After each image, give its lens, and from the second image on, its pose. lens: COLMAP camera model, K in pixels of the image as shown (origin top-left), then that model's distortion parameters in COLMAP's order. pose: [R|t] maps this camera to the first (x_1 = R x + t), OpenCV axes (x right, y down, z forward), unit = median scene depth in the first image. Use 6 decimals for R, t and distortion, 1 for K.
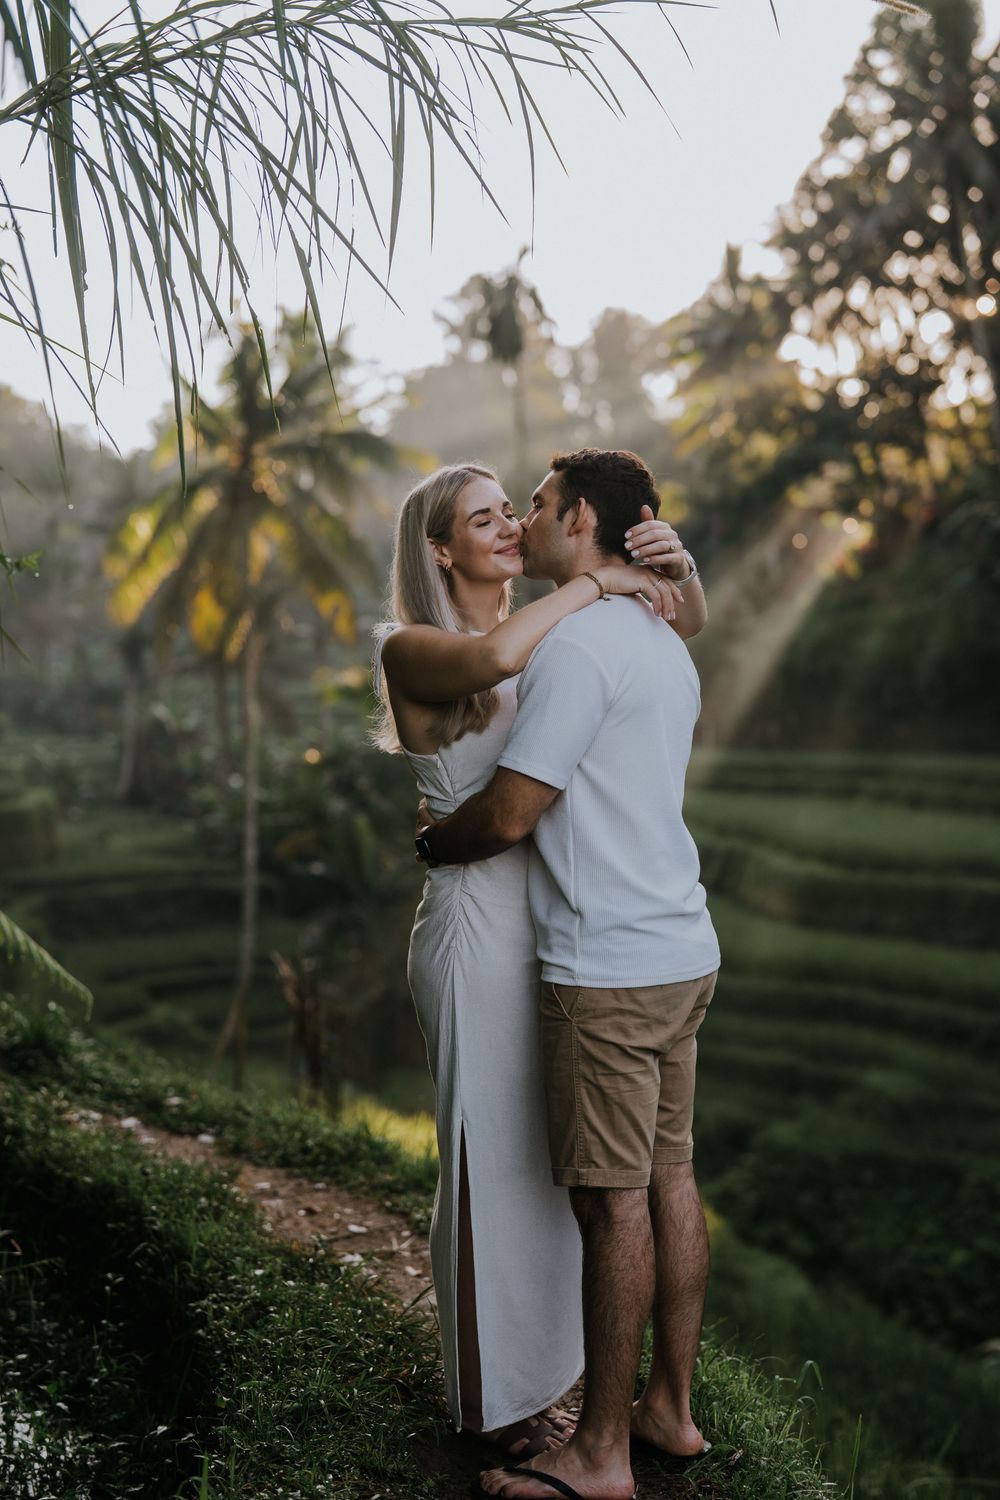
lens RADIAL K [[2087.5, 0, 539.1], [0, 2087.5, 750.6], [0, 0, 1]] dist [-0.138310, 0.891075]
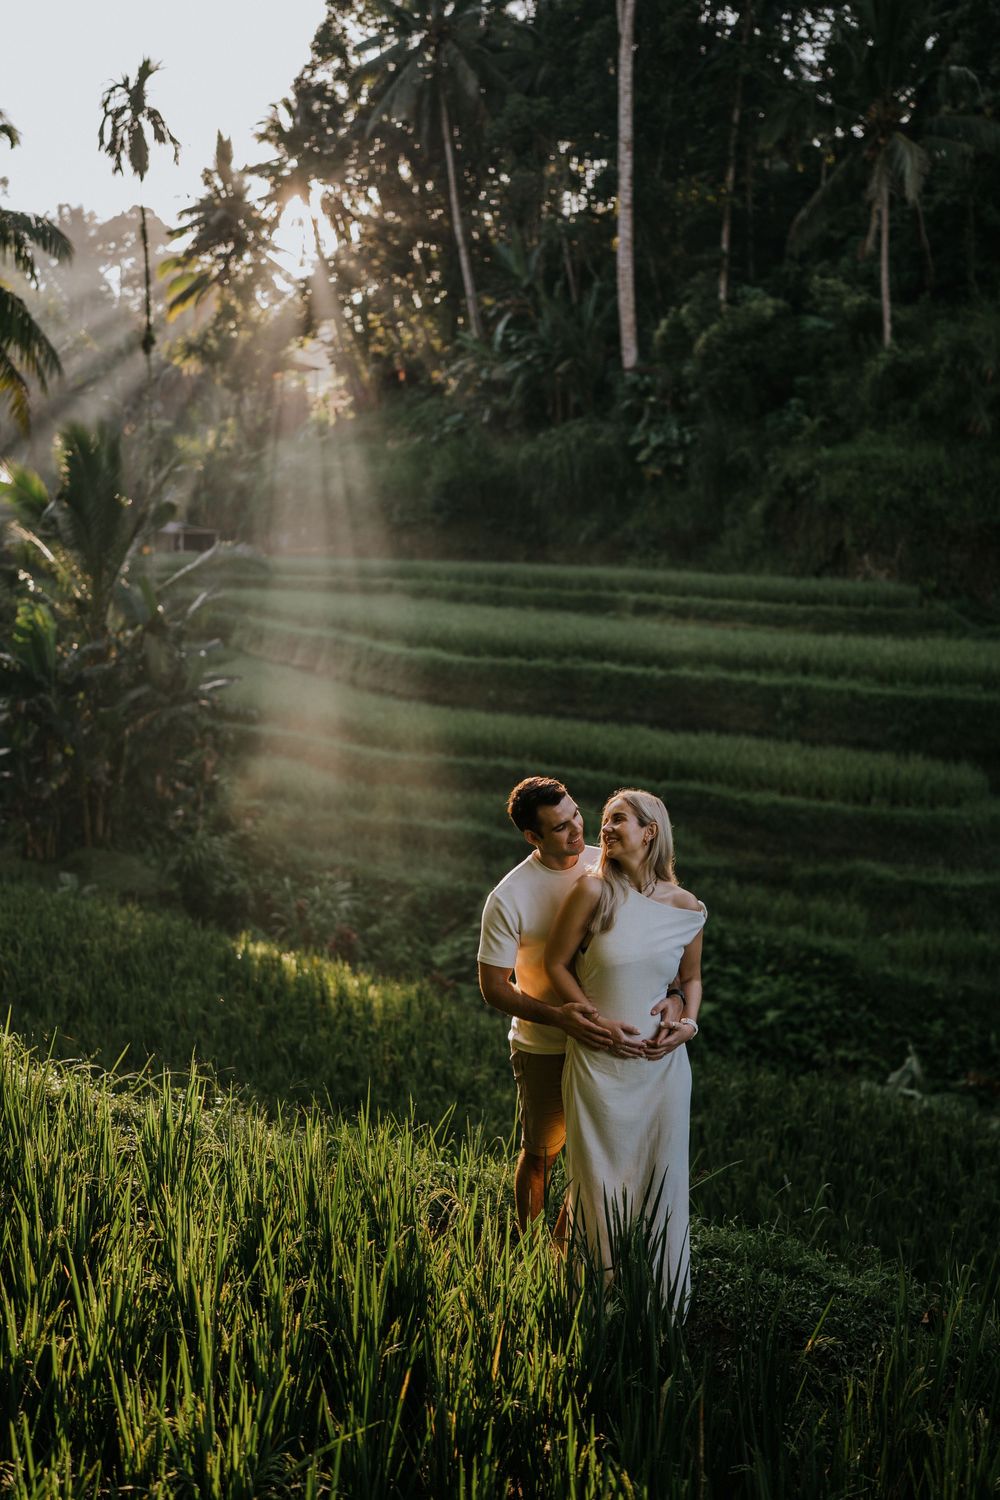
lens RADIAL K [[1430.4, 0, 505.6], [0, 1430.4, 744.9], [0, 0, 1]] dist [-0.052536, 0.148488]
pose [[0.935664, -0.029463, 0.351661, -0.109283], [-0.014435, 0.992479, 0.121558, 0.010157], [-0.352598, -0.118814, 0.928201, 0.242639]]
